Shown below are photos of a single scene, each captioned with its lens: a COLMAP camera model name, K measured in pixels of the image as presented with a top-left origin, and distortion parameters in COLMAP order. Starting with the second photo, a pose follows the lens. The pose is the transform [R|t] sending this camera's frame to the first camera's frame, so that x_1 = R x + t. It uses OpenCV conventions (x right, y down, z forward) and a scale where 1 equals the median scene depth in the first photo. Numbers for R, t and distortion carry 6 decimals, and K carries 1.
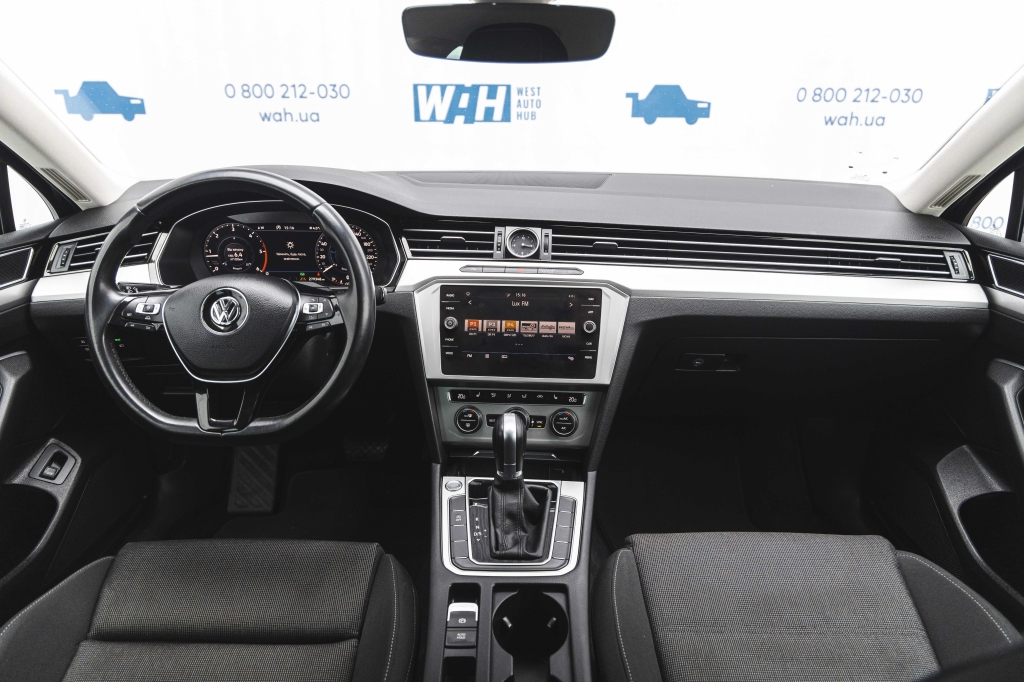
lens RADIAL K [[694.9, 0, 508.4], [0, 694.9, 341.0], [0, 0, 1]] dist [0.016019, -0.004429]
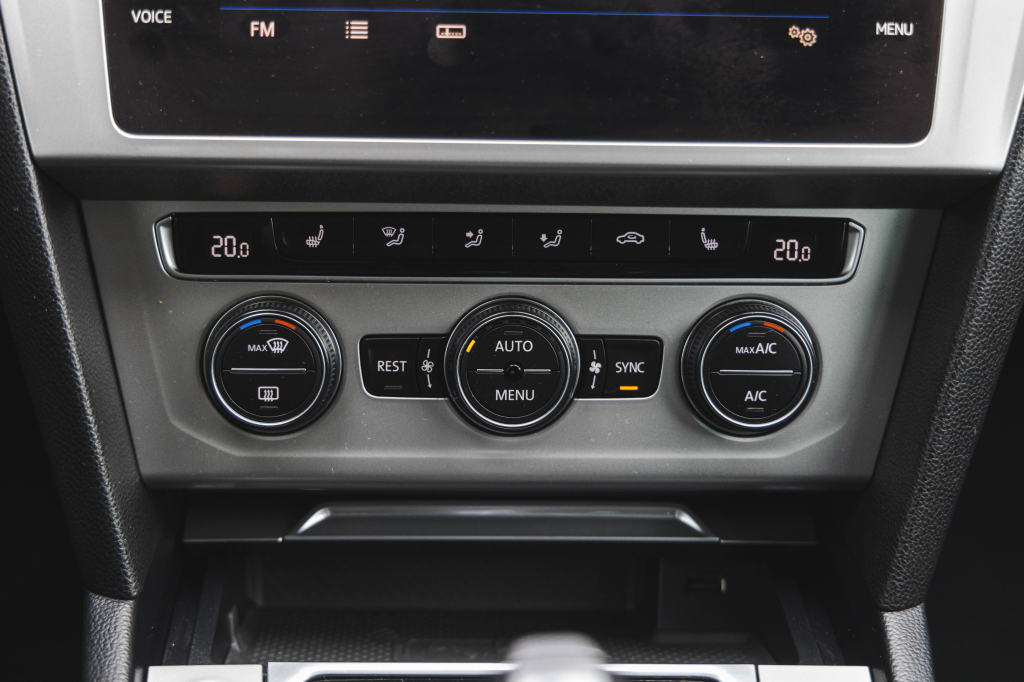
lens RADIAL K [[1574.7, 0, 502.3], [0, 1574.7, 338.4], [0, 0, 1]] dist [-0.003497, 0.000000]
pose [[0.996263, -0.028611, 0.081493, -0.028507], [0.015600, 0.987631, 0.156021, 0.037739], [-0.084949, -0.154167, 0.984386, 0.562446]]
